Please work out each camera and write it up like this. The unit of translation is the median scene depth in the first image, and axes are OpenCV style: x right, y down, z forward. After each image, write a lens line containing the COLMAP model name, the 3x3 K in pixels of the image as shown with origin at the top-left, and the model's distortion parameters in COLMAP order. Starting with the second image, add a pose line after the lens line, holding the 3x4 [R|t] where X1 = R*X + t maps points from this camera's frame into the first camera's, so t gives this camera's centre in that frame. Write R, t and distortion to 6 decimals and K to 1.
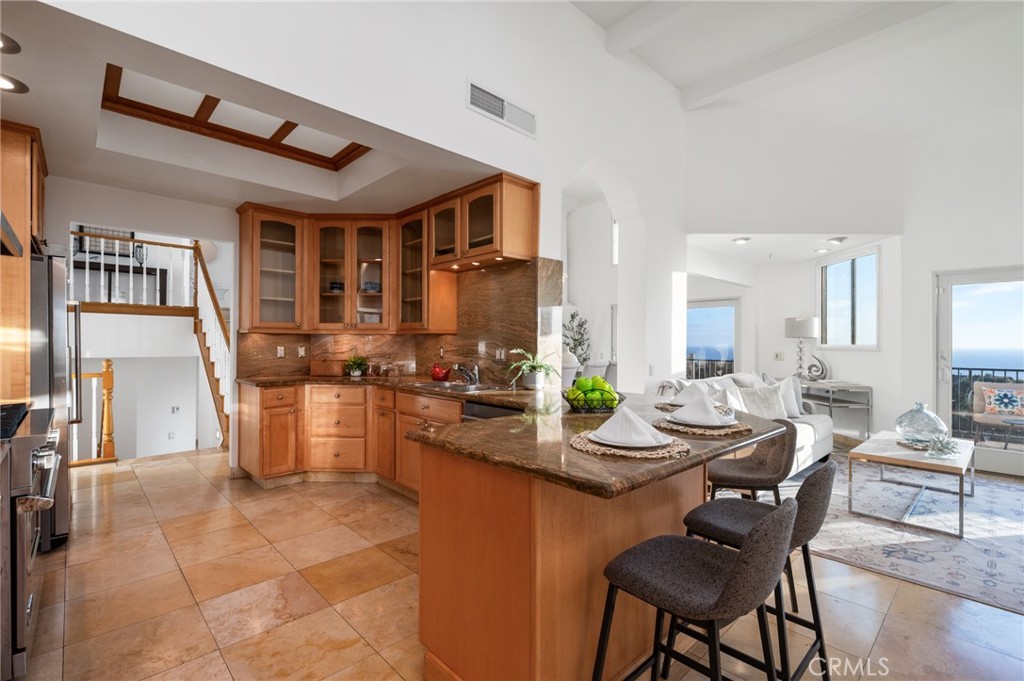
lens RADIAL K [[462.7, 0, 511.0], [0, 462.7, 343.3], [0, 0, 1]] dist [-0.000470, 0.000222]
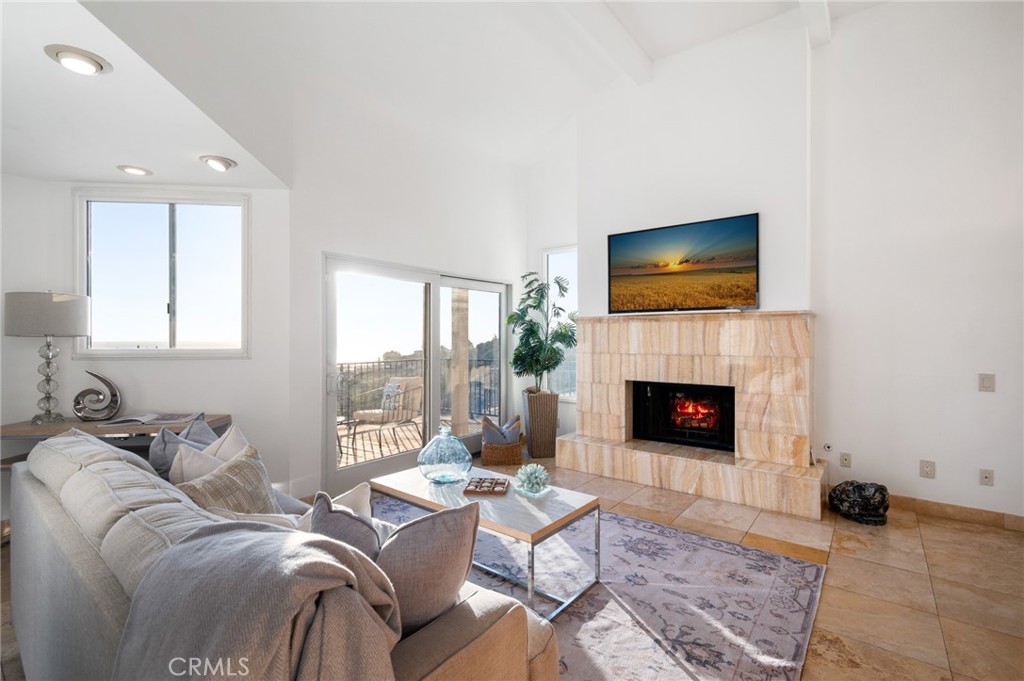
lens RADIAL K [[462.7, 0, 517.0], [0, 462.7, 342.5], [0, 0, 1]] dist [-0.000470, 0.000222]
pose [[-0.152492, -0.015747, 0.988179, 0.127223], [0.000377, 0.999872, 0.015992, -0.019799], [-0.988305, 0.002811, -0.152467, 0.943396]]
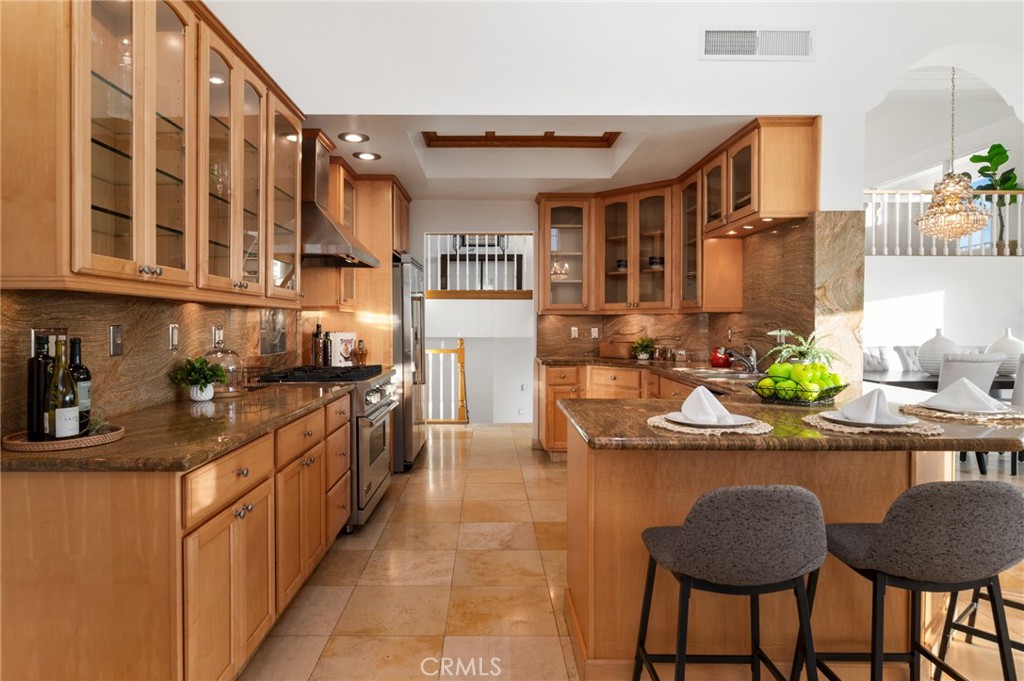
lens RADIAL K [[600.9, 0, 480.1], [0, 600.9, 329.5], [0, 0, 1]] dist [0.000709, 0.000222]
pose [[0.716553, 0.001499, -0.697531, 0.302884], [0.004929, 0.999962, 0.007212, 0.000821], [0.697516, -0.008606, 0.716518, -0.098668]]
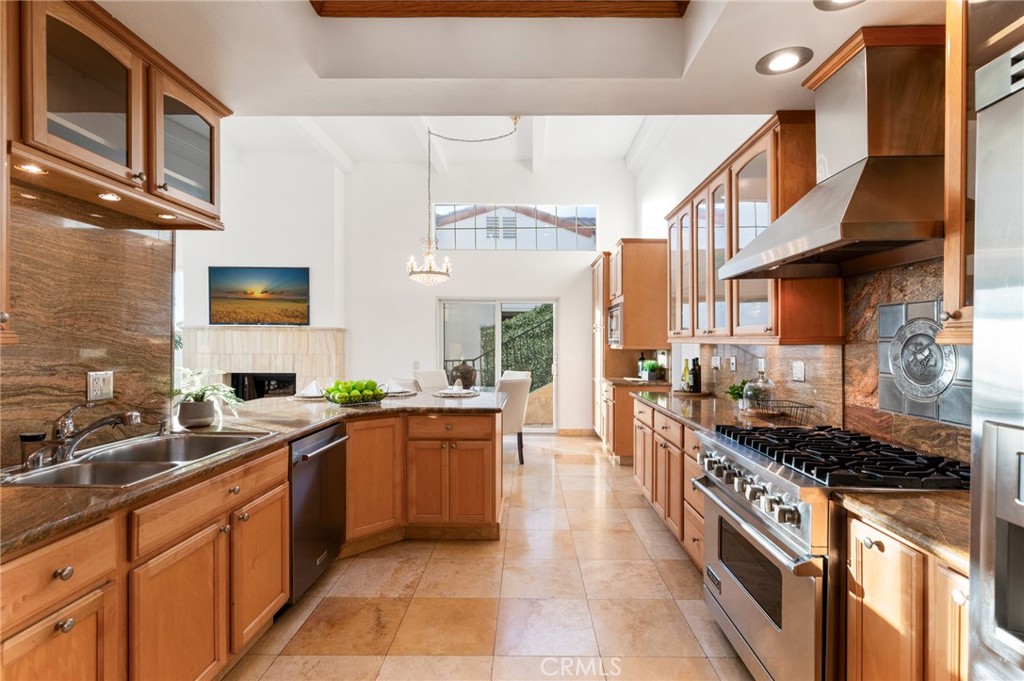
lens RADIAL K [[462.7, 0, 534.4], [0, 462.7, 350.6], [0, 0, 1]] dist [-0.000470, 0.000222]
pose [[-0.737666, -0.019992, 0.674869, -0.644622], [-0.010574, 0.999781, 0.018060, -0.024022], [-0.675083, 0.006186, -0.737716, 0.955252]]
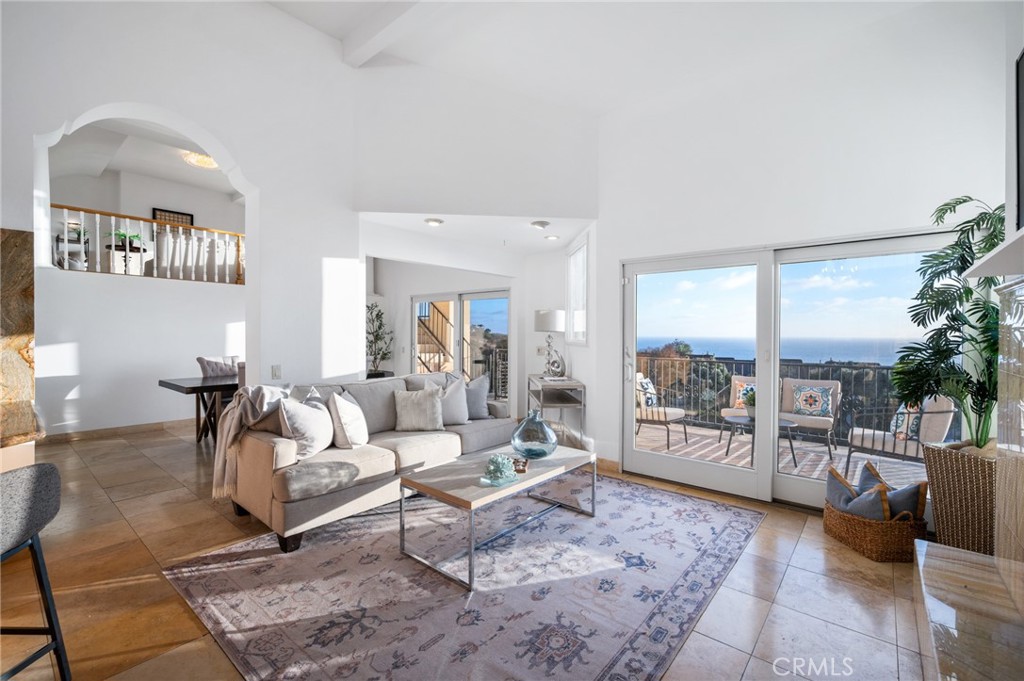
lens RADIAL K [[442.7, 0, 510.5], [0, 442.7, 340.0], [0, 0, 1]] dist [0.000032, 0.000026]
pose [[0.993929, -0.001793, 0.110008, 0.710156], [0.000121, 0.999884, 0.015207, -0.013685], [-0.110022, -0.015101, 0.993814, 0.183974]]
